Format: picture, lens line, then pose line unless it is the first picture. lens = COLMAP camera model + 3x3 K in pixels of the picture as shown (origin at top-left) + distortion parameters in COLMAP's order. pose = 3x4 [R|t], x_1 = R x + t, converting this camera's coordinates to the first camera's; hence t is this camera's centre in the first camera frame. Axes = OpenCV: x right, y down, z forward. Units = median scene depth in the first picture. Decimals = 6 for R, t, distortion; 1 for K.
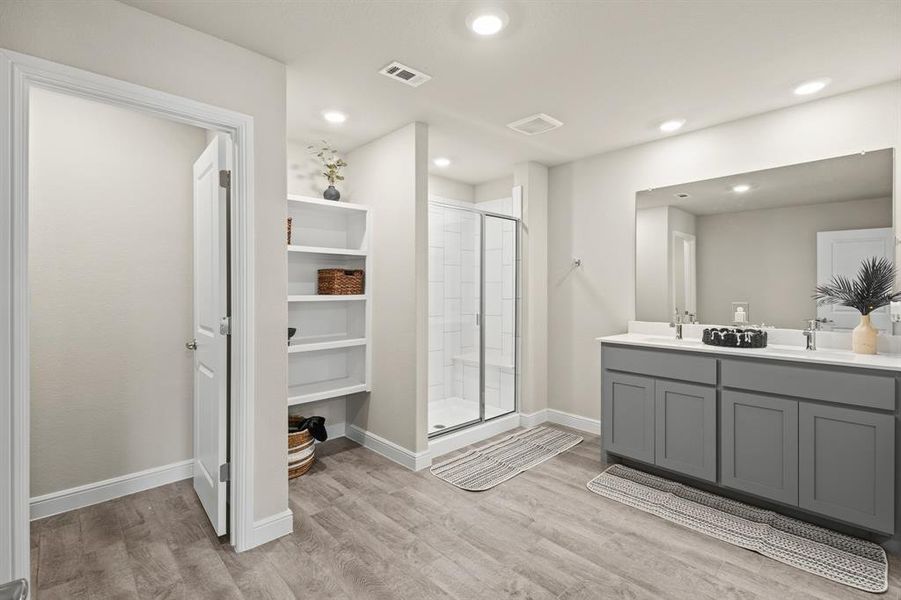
lens RADIAL K [[417.6, 0, 450.5], [0, 417.6, 291.5], [0, 0, 1]] dist [0.012094, -0.002656]
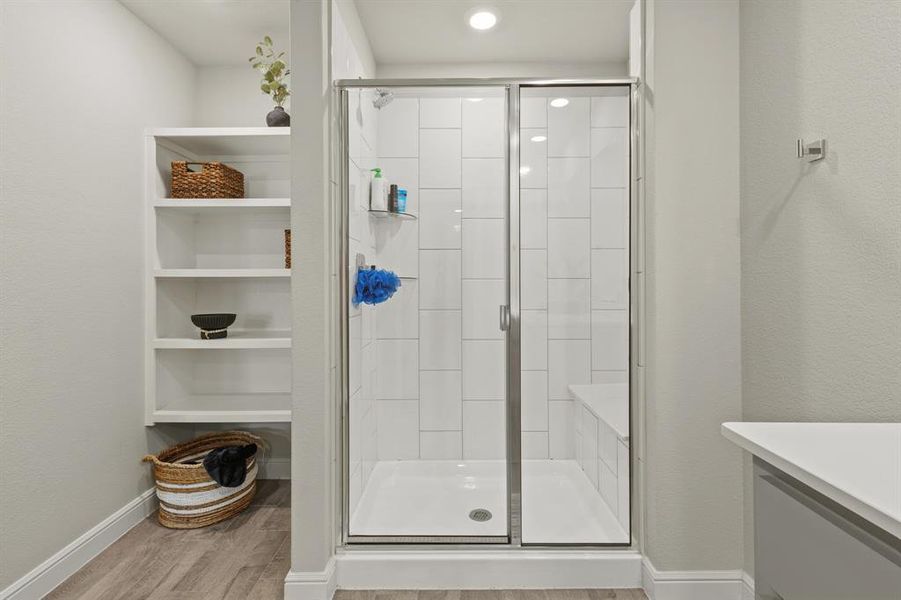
lens RADIAL K [[417.6, 0, 455.3], [0, 417.6, 283.0], [0, 0, 1]] dist [0.012094, -0.002656]
pose [[0.729137, -0.004323, -0.684354, 0.344606], [-0.000999, 0.999972, -0.007381, 0.032842], [0.684367, 0.006065, 0.729113, 0.634206]]
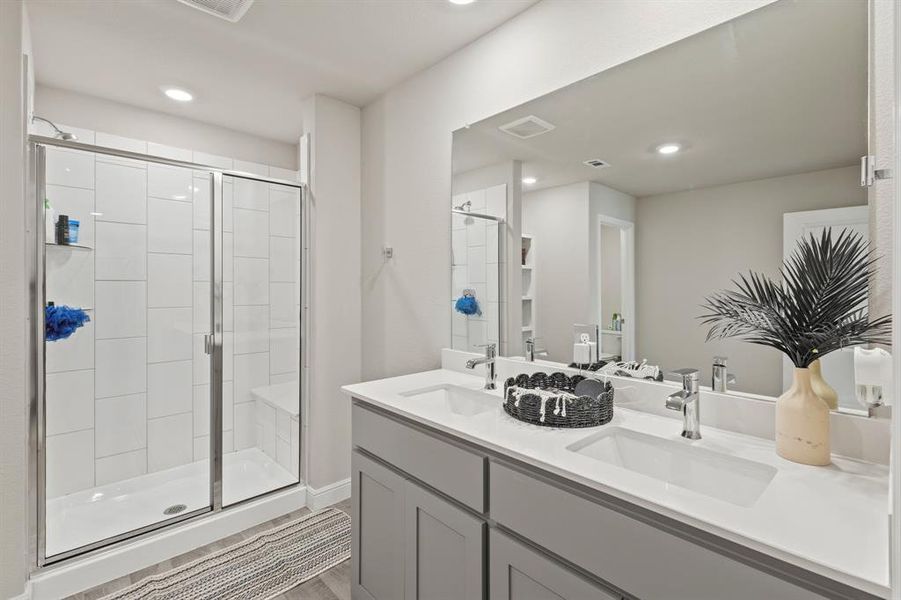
lens RADIAL K [[417.6, 0, 449.2], [0, 417.6, 290.4], [0, 0, 1]] dist [0.012094, -0.002656]
pose [[0.999999, 0.001637, 0.000133, 0.422706], [-0.001637, 0.999998, 0.000620, -0.012491], [-0.000132, -0.000620, 1.000000, 0.389761]]
